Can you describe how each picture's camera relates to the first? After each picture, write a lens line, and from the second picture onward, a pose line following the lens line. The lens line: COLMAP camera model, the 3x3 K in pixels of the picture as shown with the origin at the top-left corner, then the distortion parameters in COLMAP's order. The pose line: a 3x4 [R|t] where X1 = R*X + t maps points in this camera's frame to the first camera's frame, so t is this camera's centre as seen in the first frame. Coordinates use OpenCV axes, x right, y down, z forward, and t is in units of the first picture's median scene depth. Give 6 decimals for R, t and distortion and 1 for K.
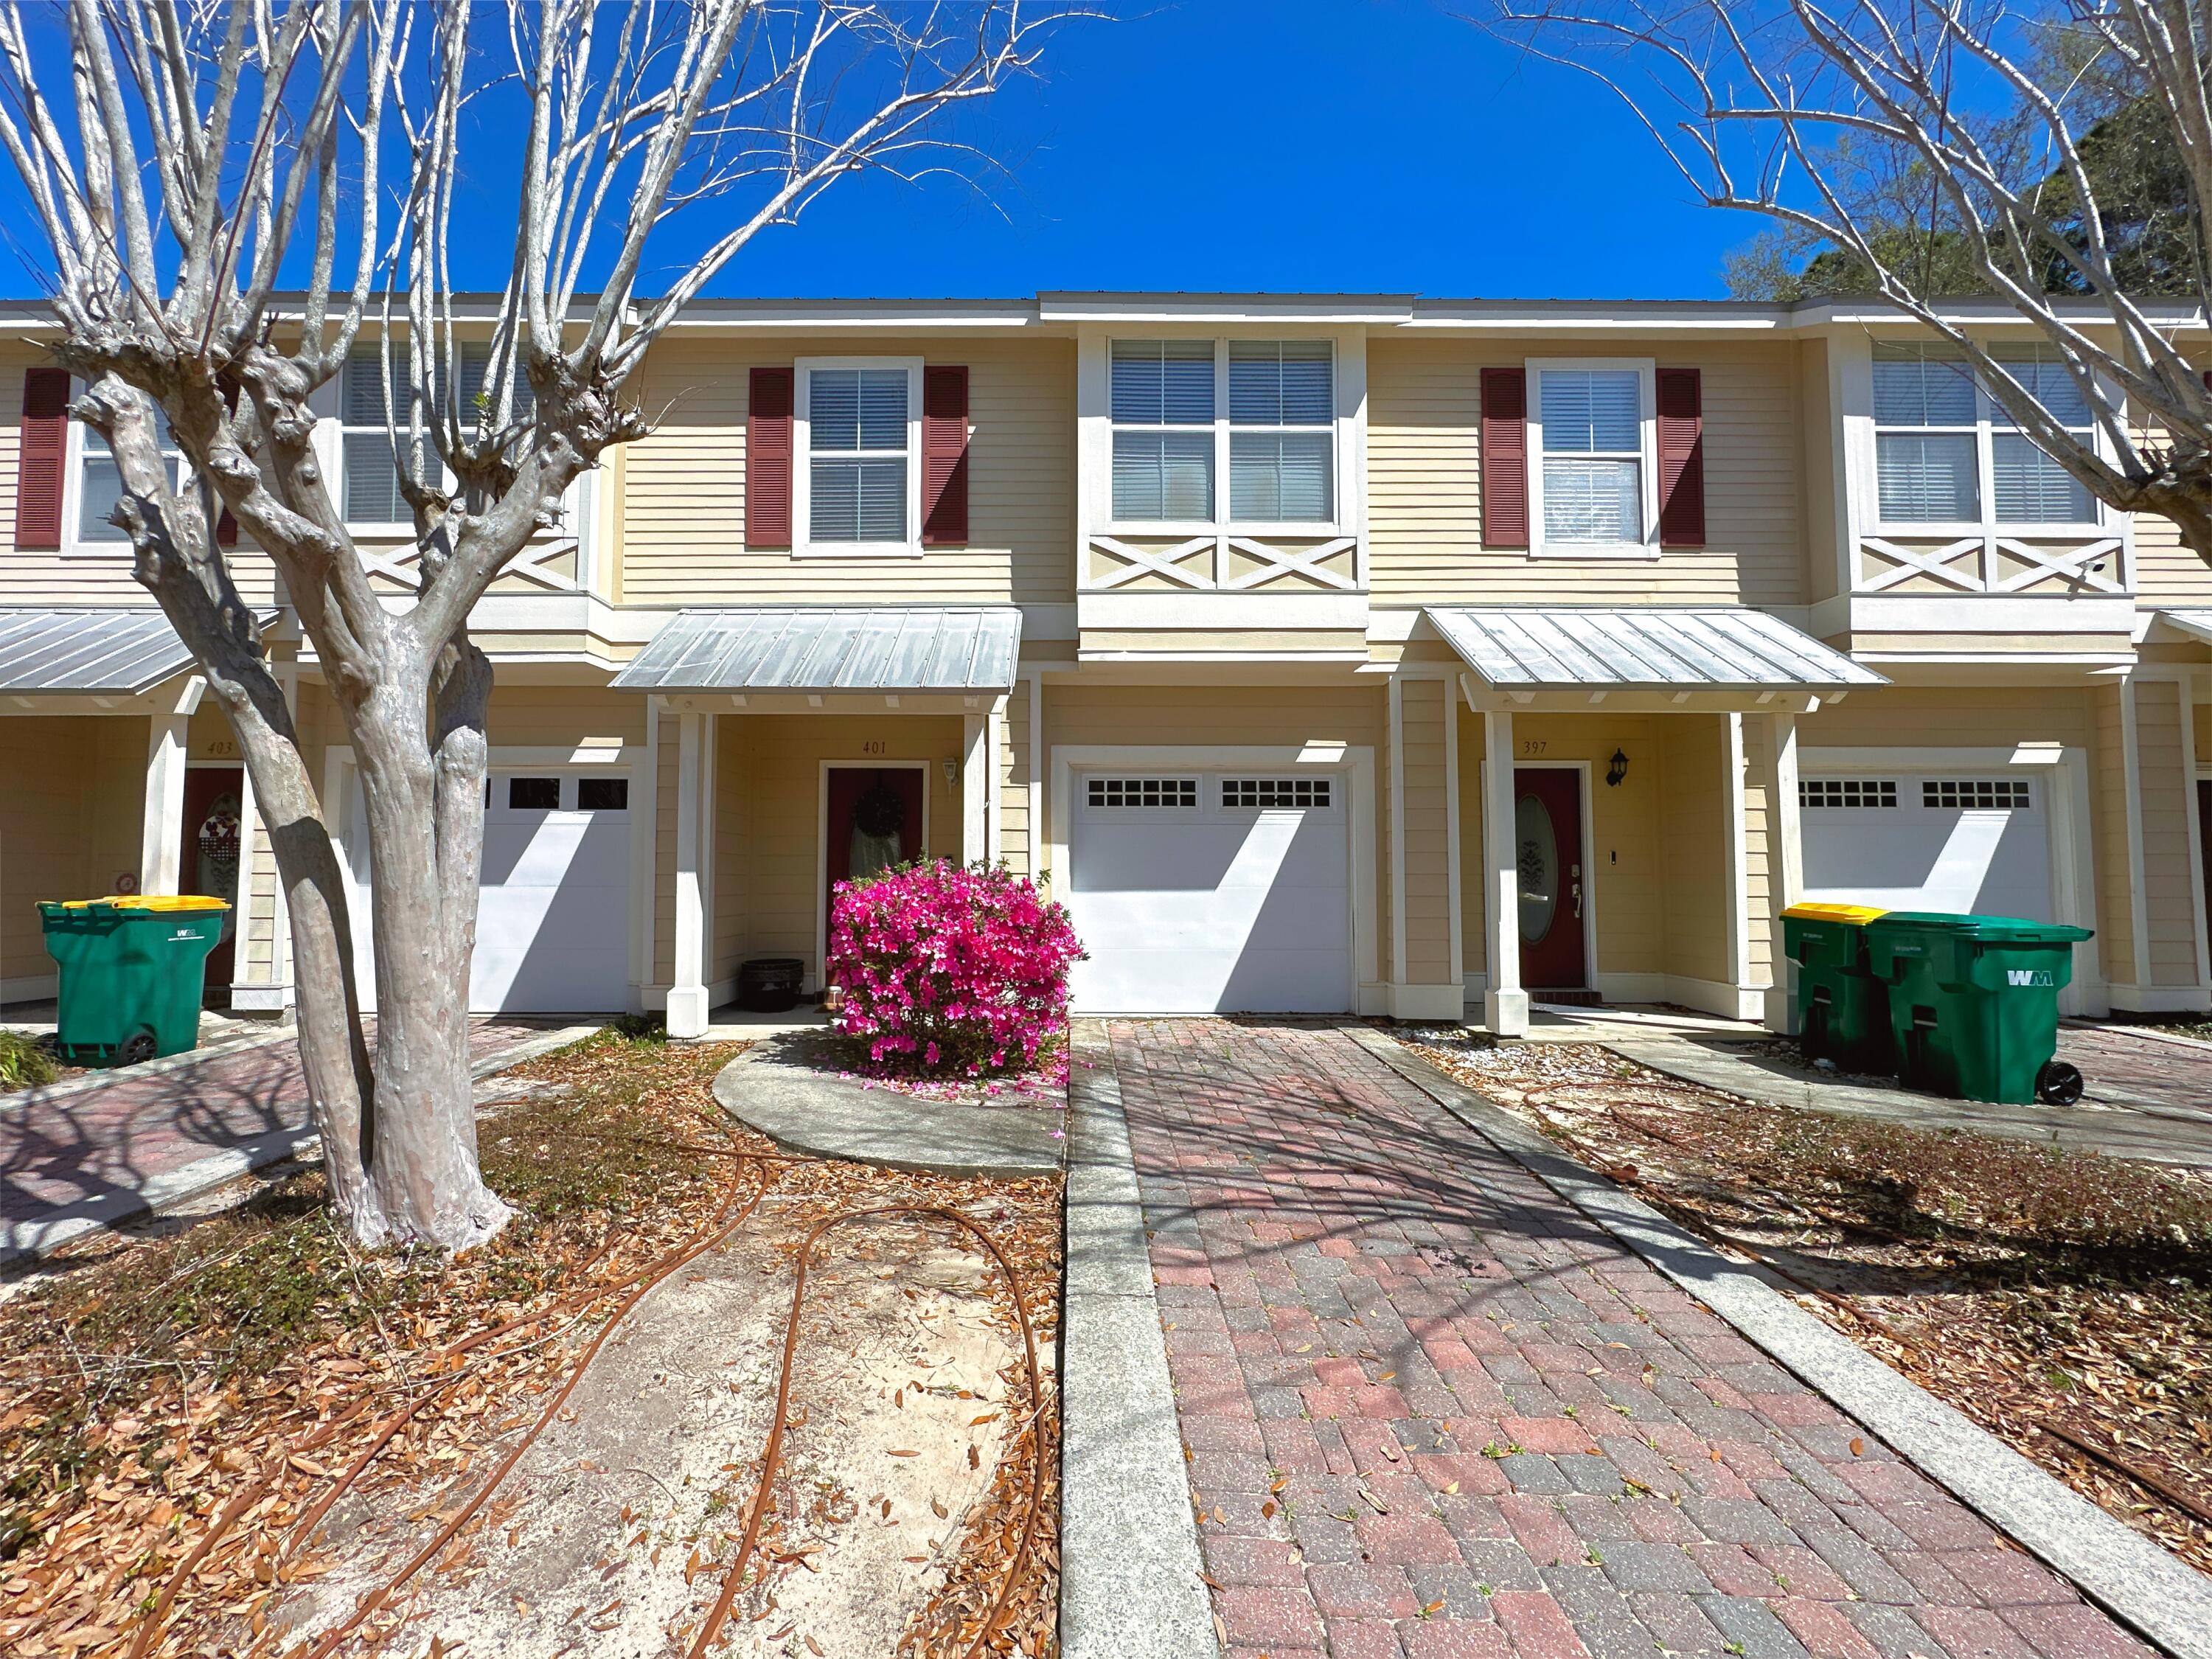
lens RADIAL K [[898.0, 0, 1082.8], [0, 898.0, 831.5], [0, 0, 1]] dist [-0.002494, 0.000477]
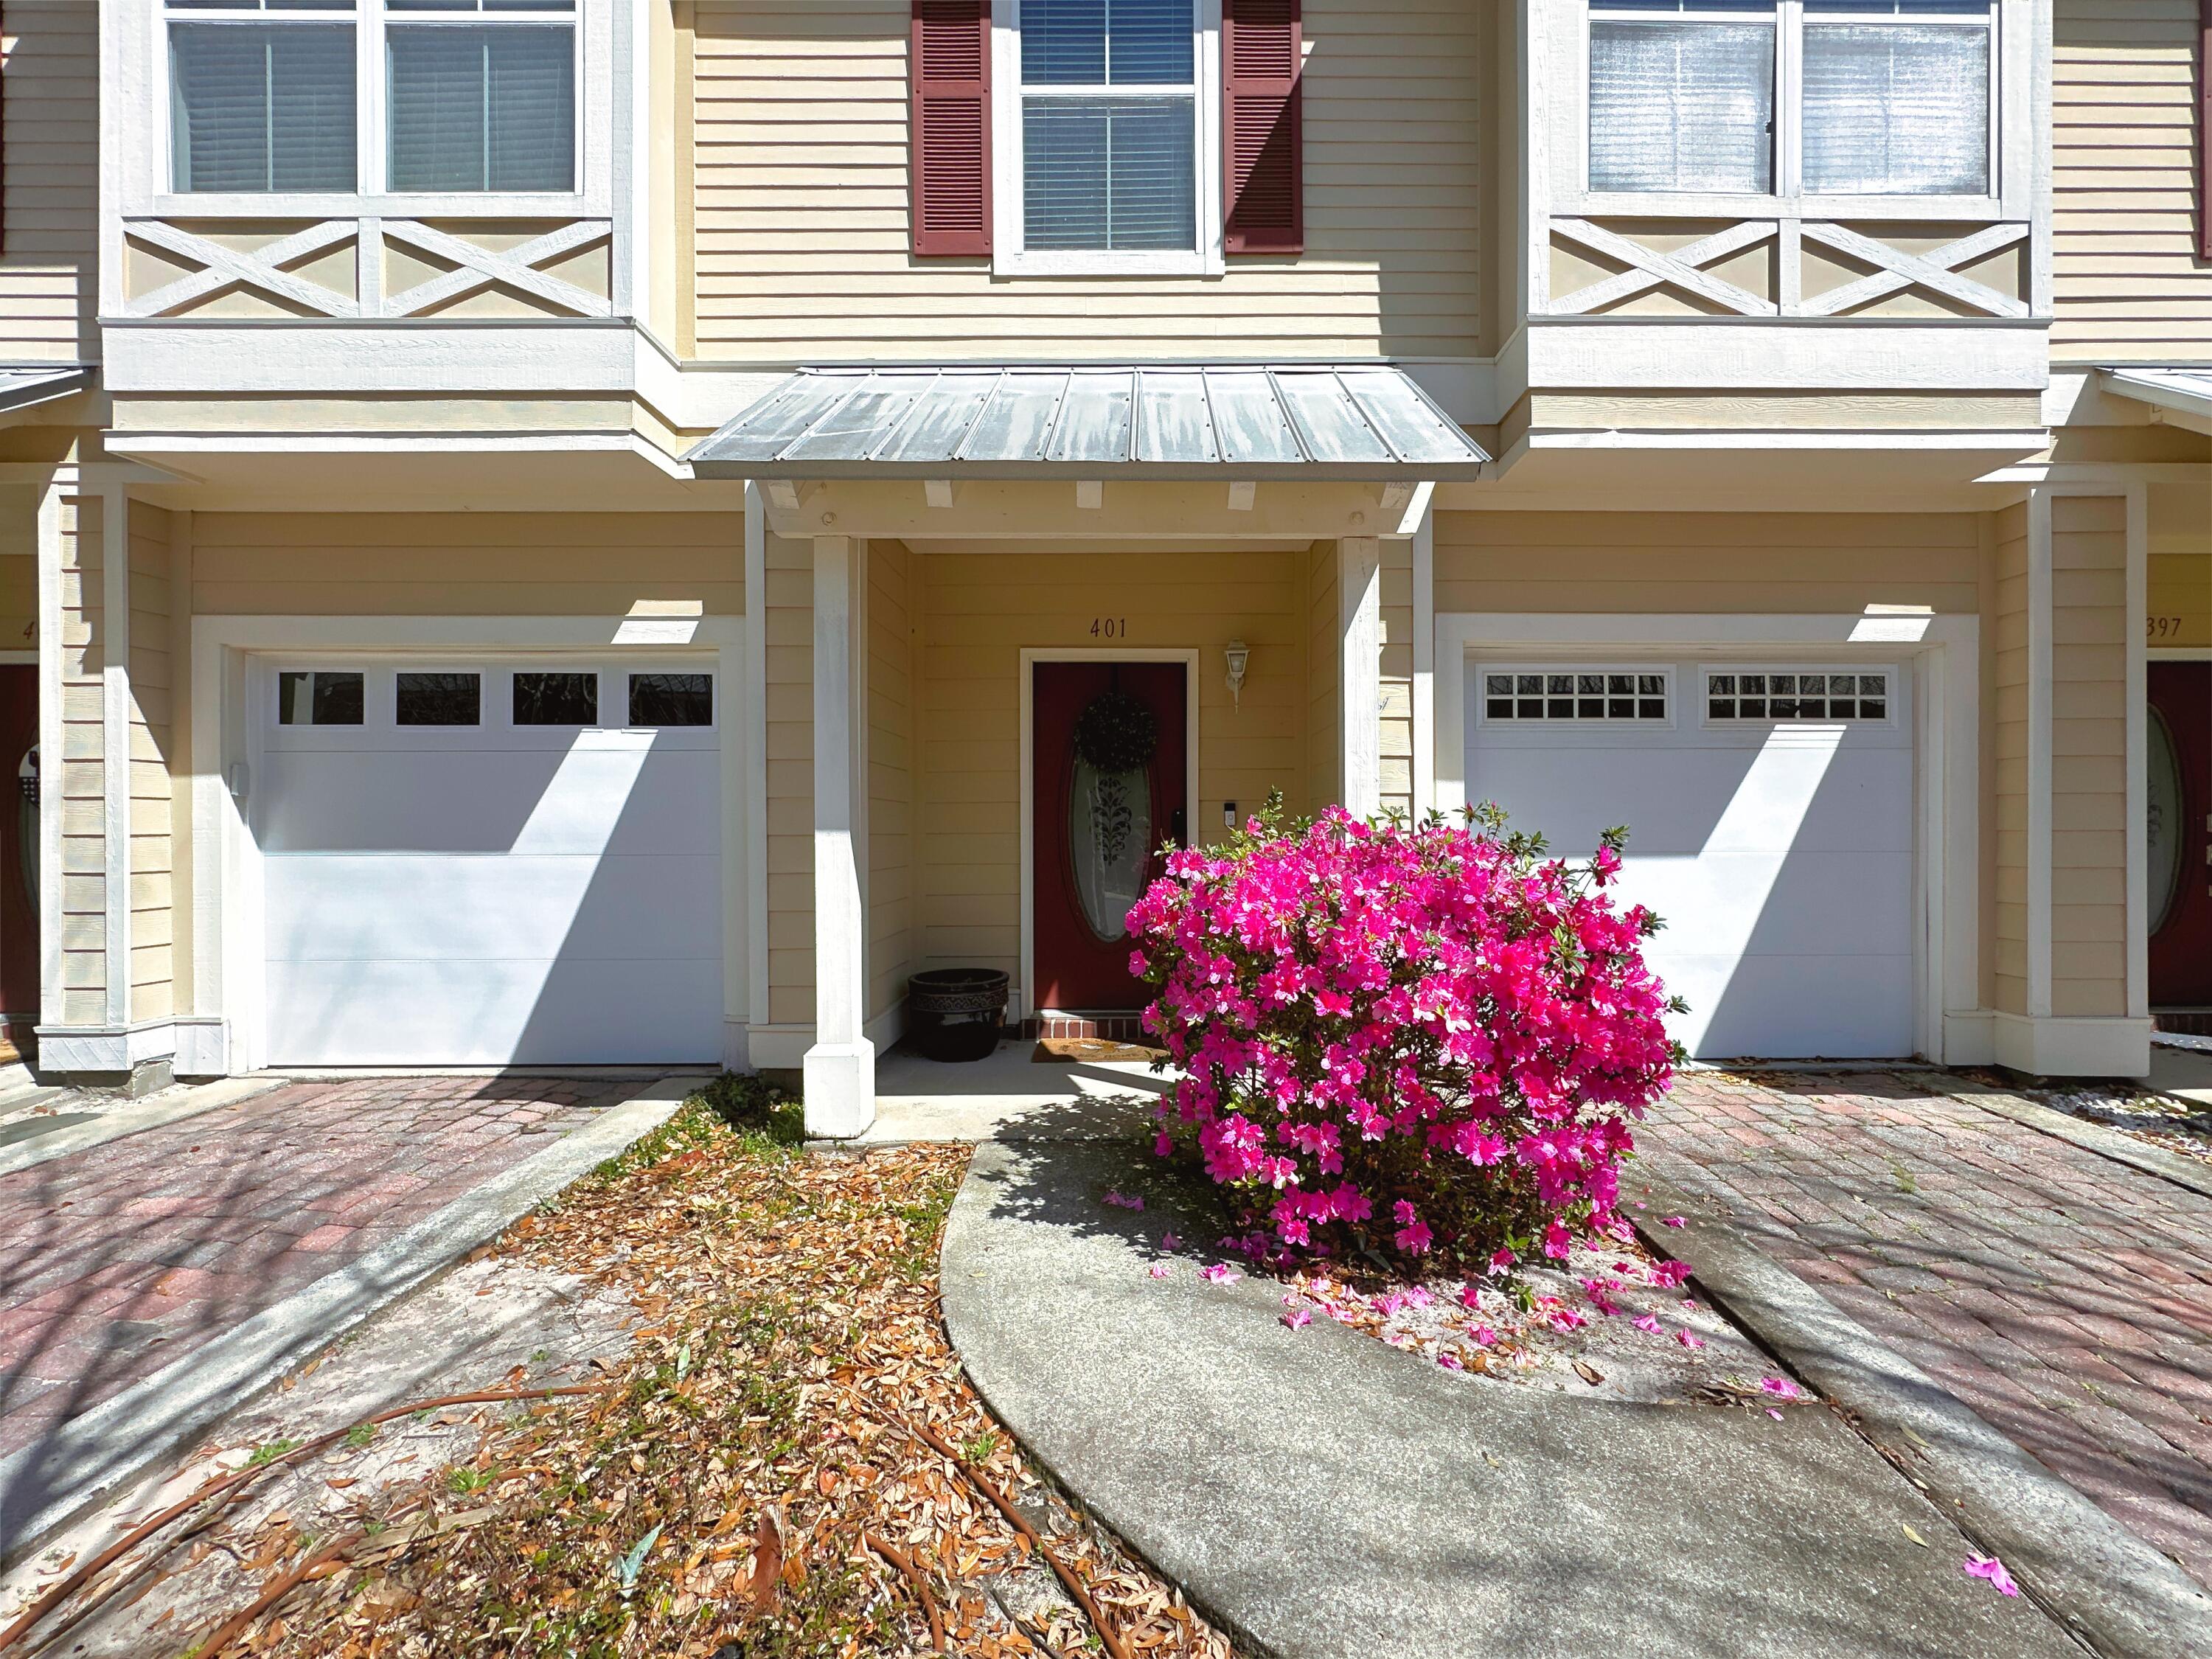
lens RADIAL K [[891.2, 0, 1155.4], [0, 891.2, 830.2], [0, 0, 1]] dist [-0.002803, 0.000780]
pose [[0.999938, -0.003136, 0.010727, -0.228751], [0.002541, 0.998481, 0.055031, 0.013431], [-0.010883, -0.055001, 0.998427, 0.417707]]
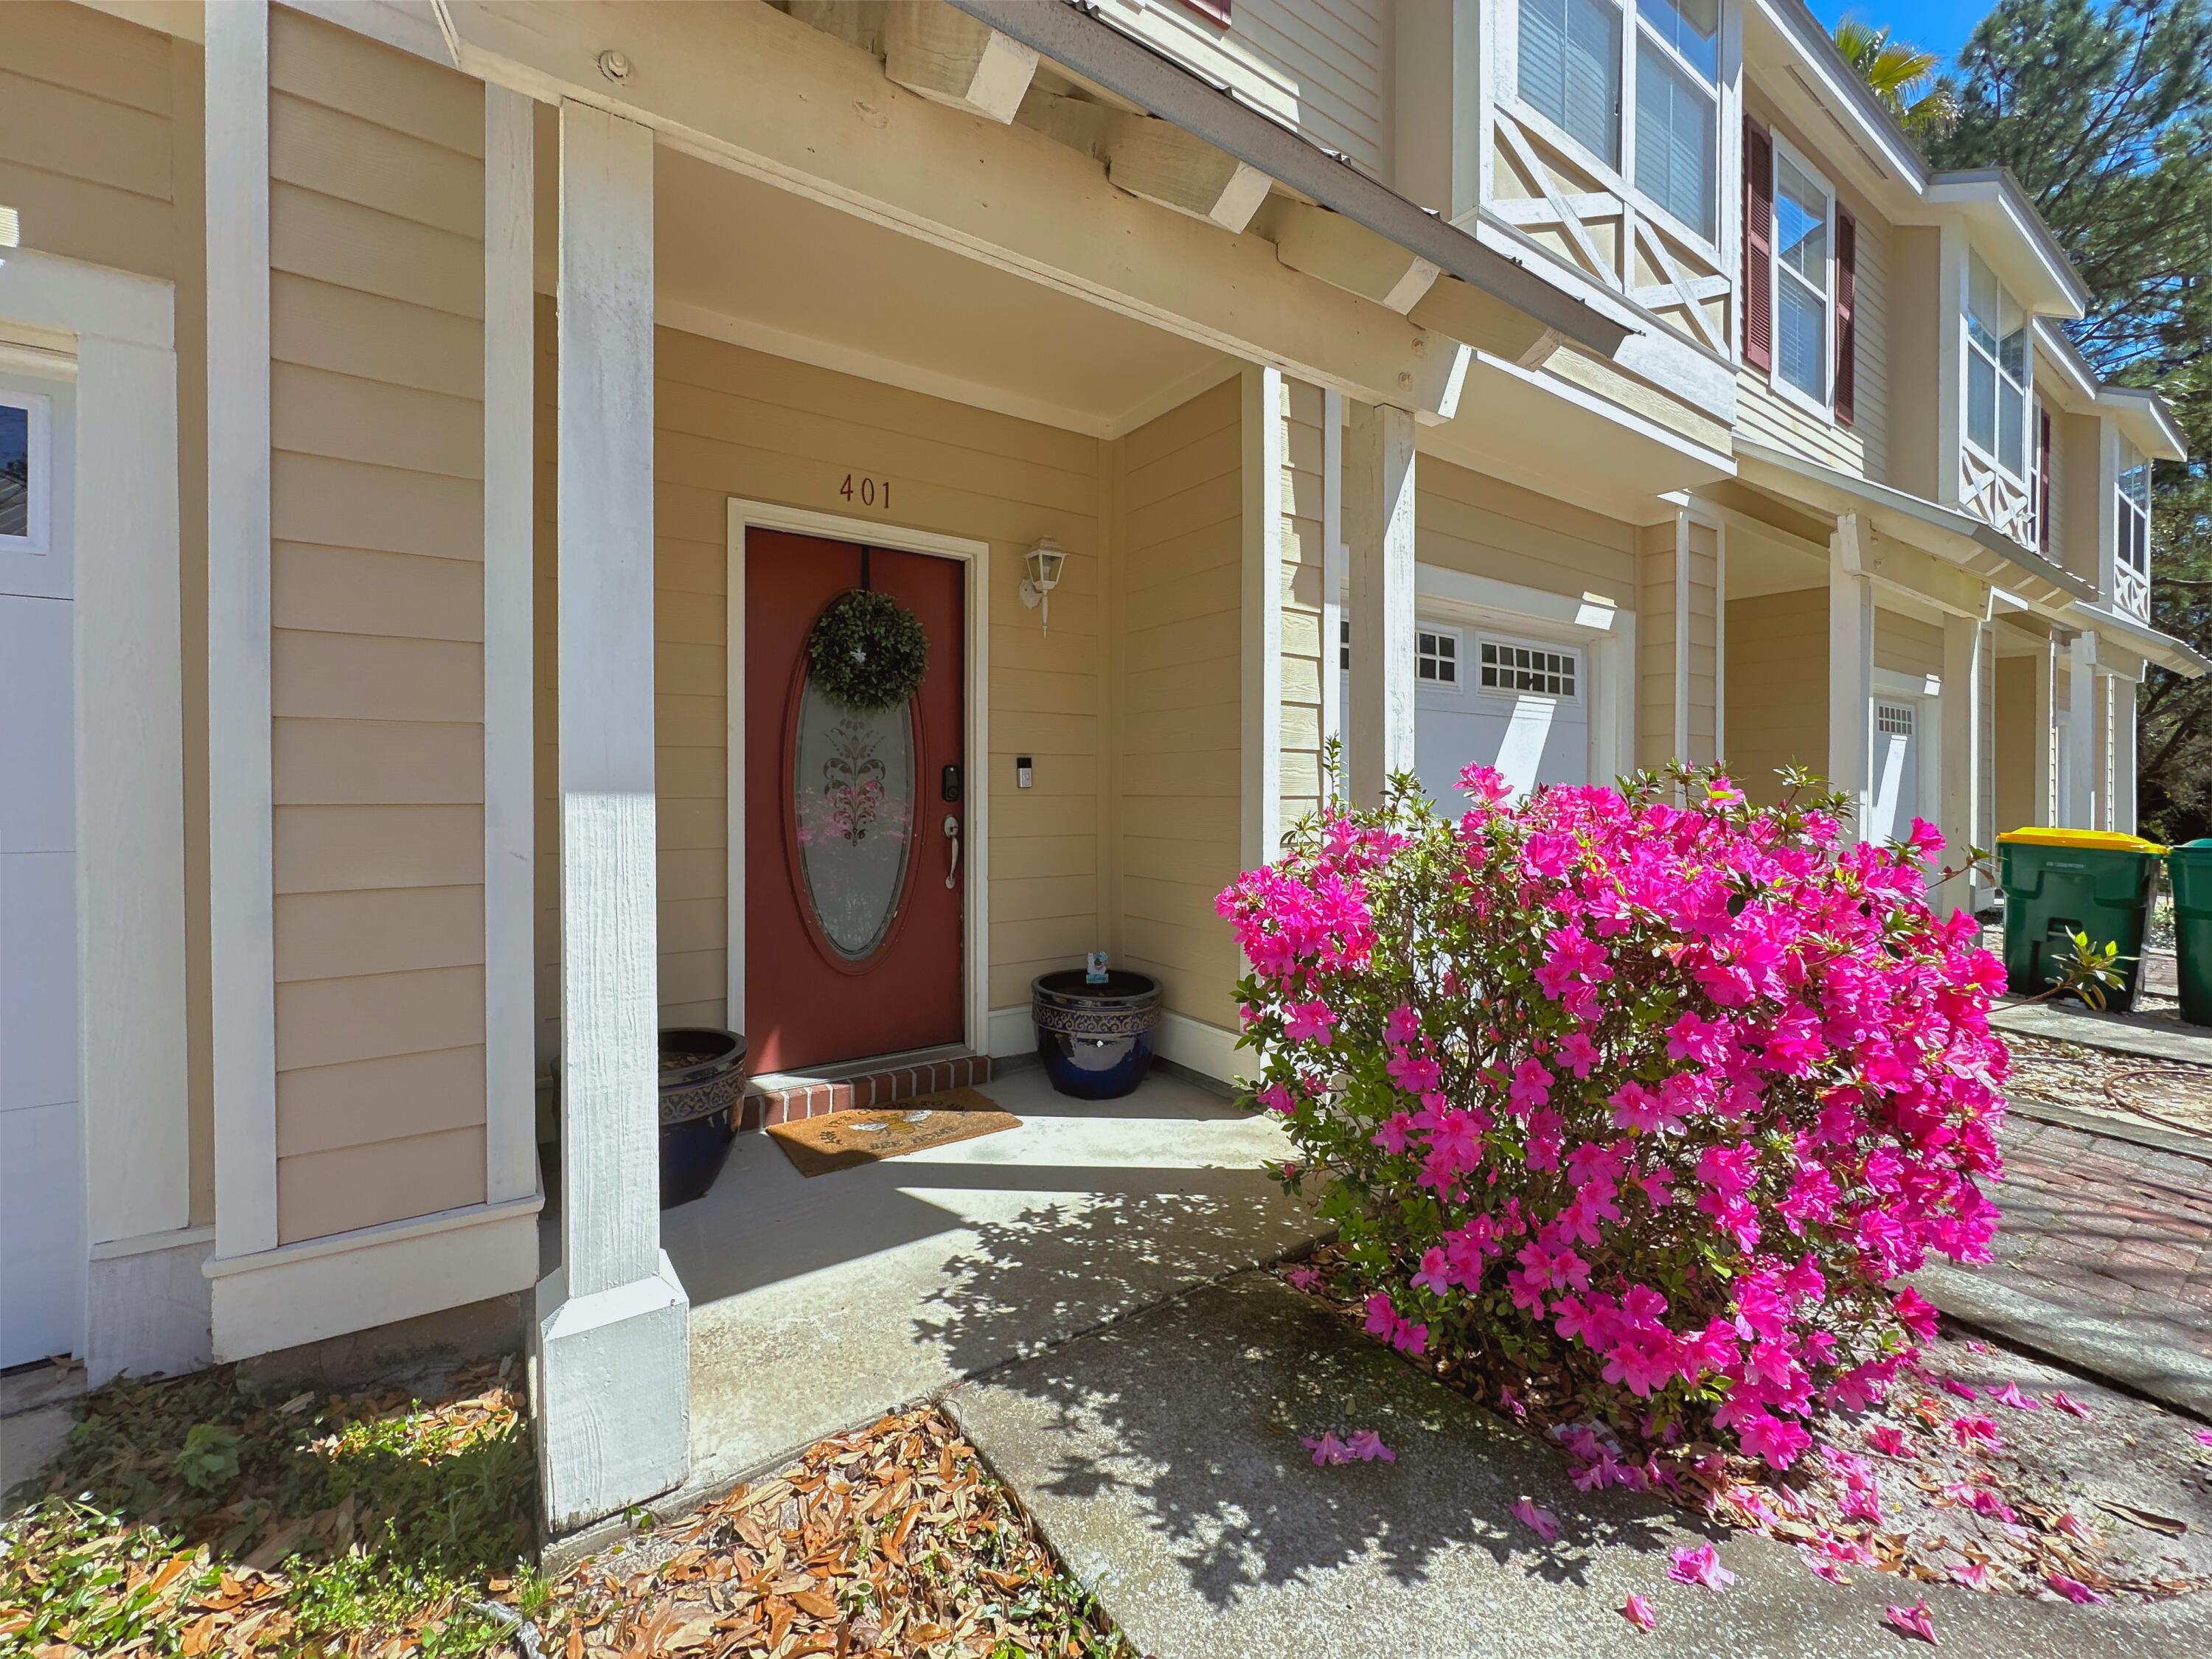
lens RADIAL K [[891.2, 0, 1096.0], [0, 891.2, 791.3], [0, 0, 1]] dist [-0.002803, 0.000780]
pose [[0.833074, 0.000357, 0.553161, -0.412549], [-0.030591, 0.998499, 0.045426, 0.025552], [-0.552315, -0.054765, 0.831835, 0.656024]]
